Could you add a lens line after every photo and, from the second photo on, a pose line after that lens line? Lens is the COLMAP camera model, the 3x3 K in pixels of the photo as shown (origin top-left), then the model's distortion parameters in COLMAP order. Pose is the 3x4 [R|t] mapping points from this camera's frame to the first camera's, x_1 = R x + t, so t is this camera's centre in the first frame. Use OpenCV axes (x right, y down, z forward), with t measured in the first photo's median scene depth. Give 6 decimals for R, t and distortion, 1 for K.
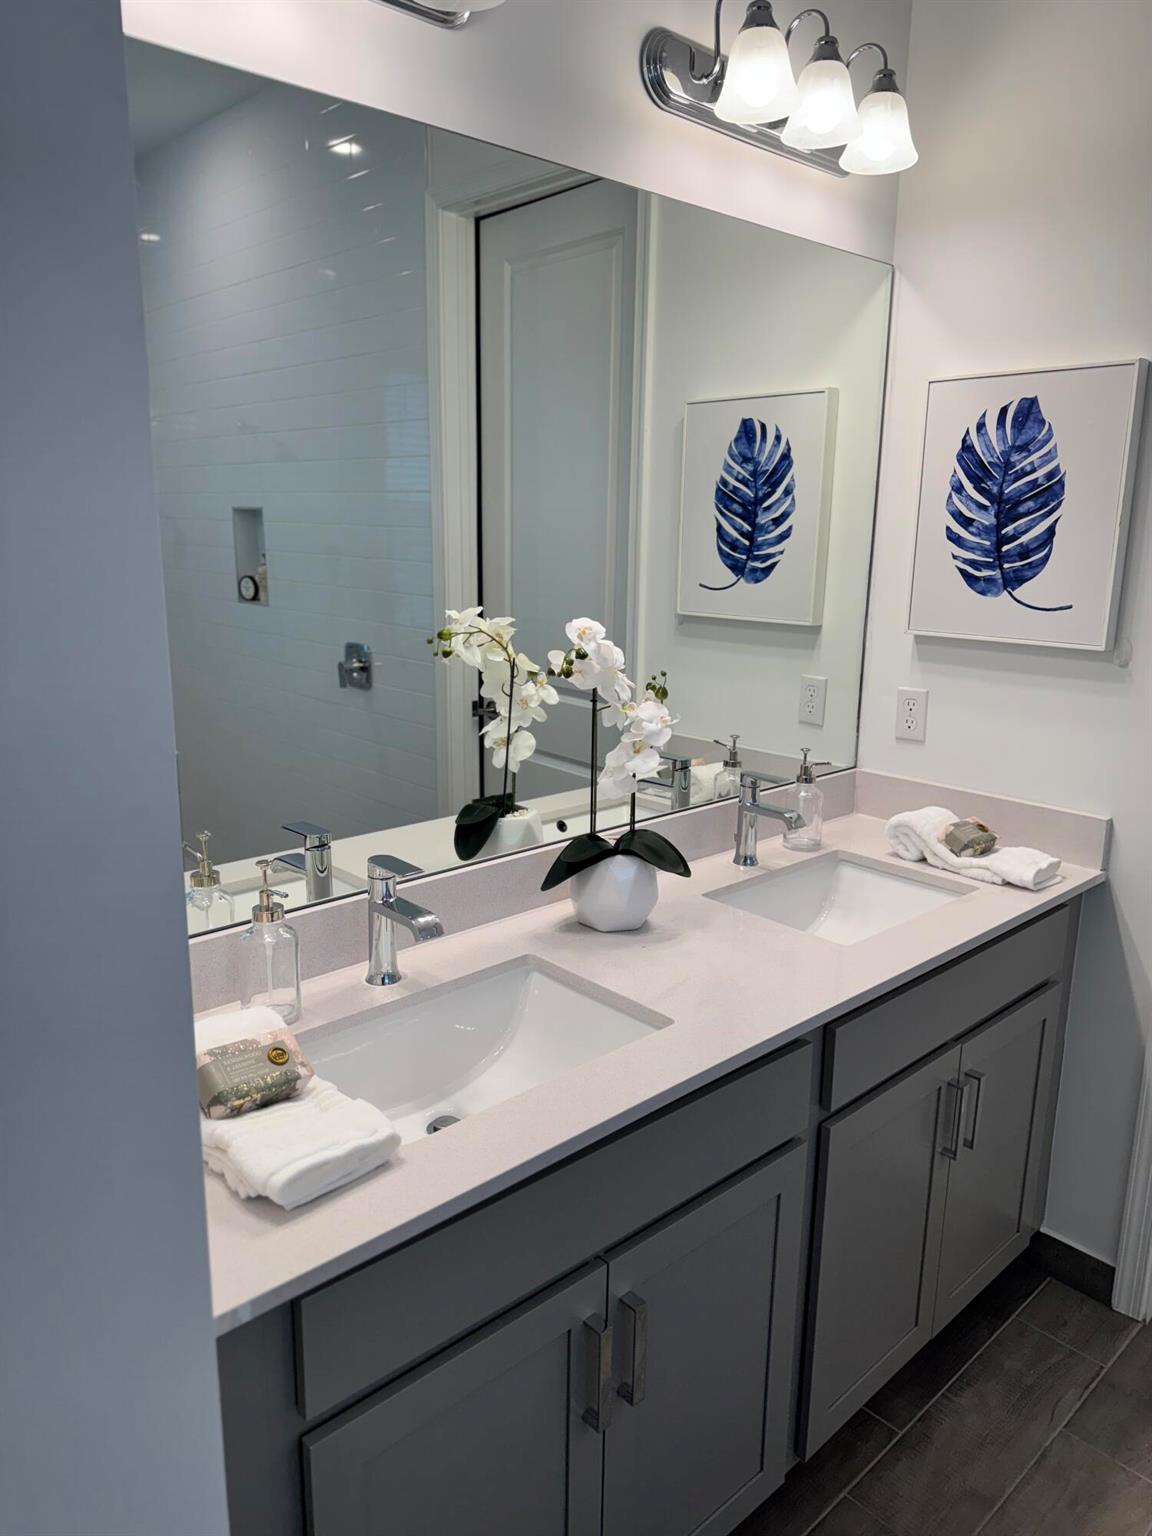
lens RADIAL K [[1044.7, 0, 581.1], [0, 1044.7, 762.5], [0, 0, 1]] dist [0.045571, -0.019087]
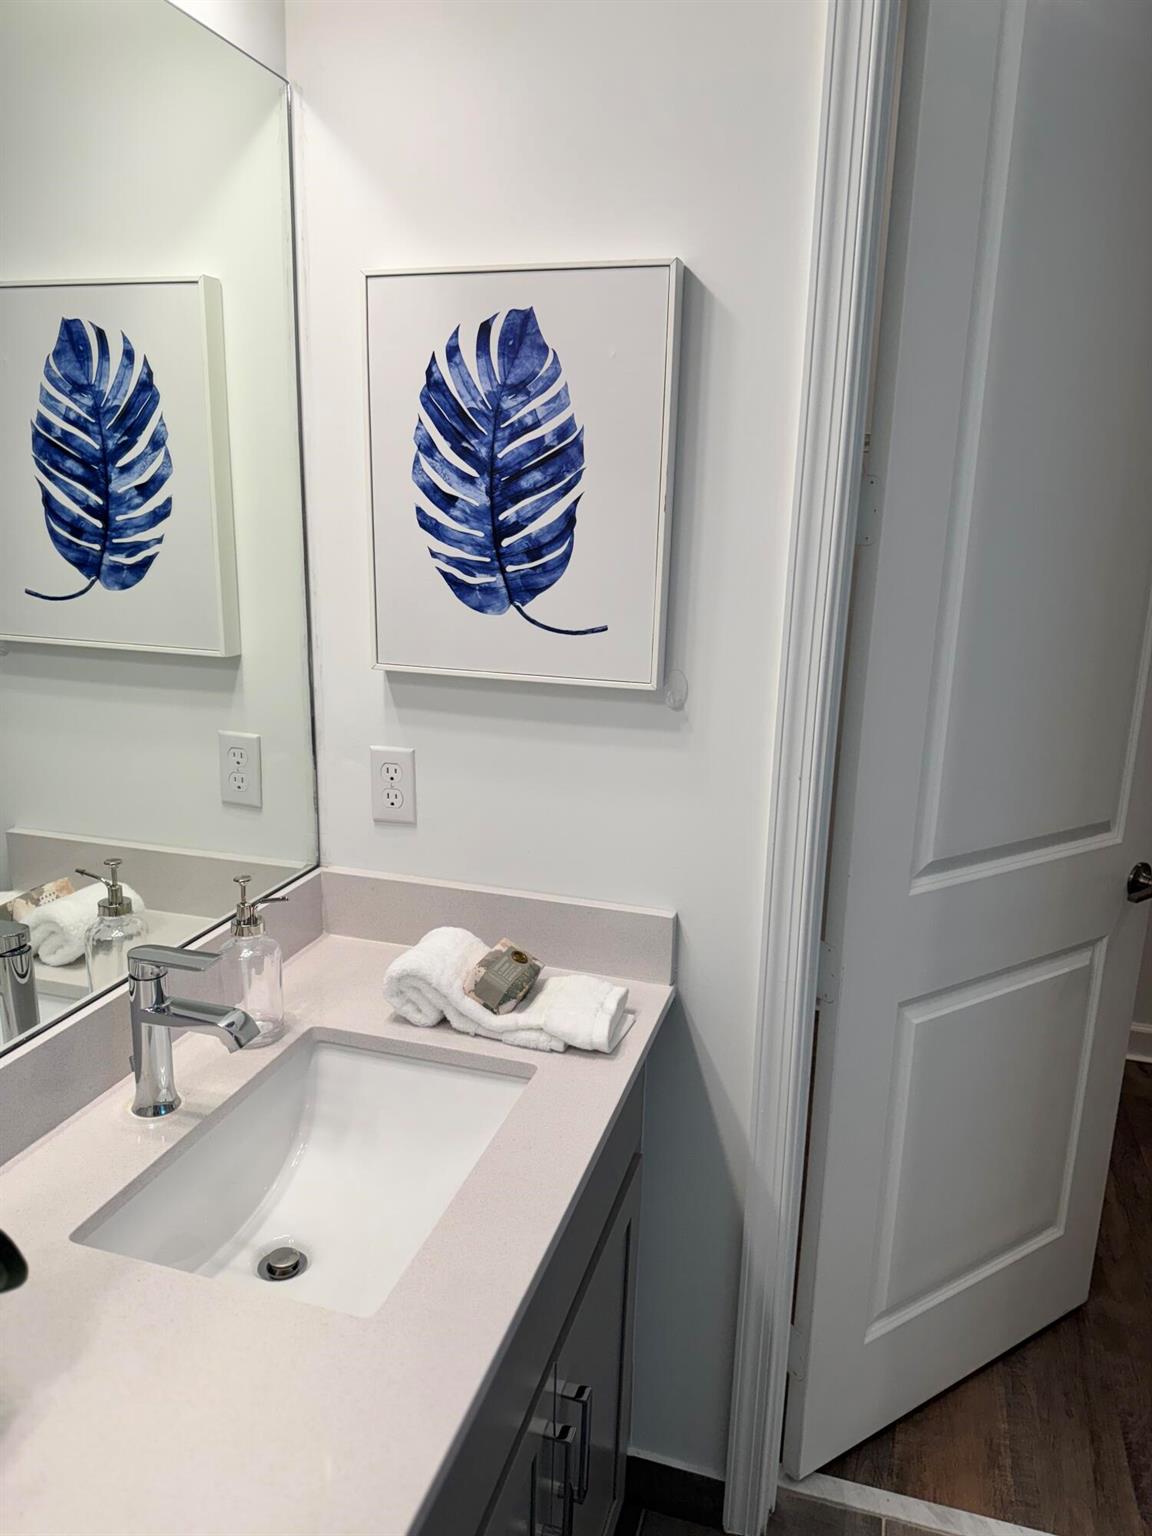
lens RADIAL K [[1044.7, 0, 569.4], [0, 1044.7, 767.8], [0, 0, 1]] dist [0.045571, -0.019087]
pose [[0.862725, -0.122667, 0.490569, 0.090855], [0.101613, 0.992397, 0.069450, -0.099616], [-0.495358, -0.010068, 0.868631, 0.389039]]
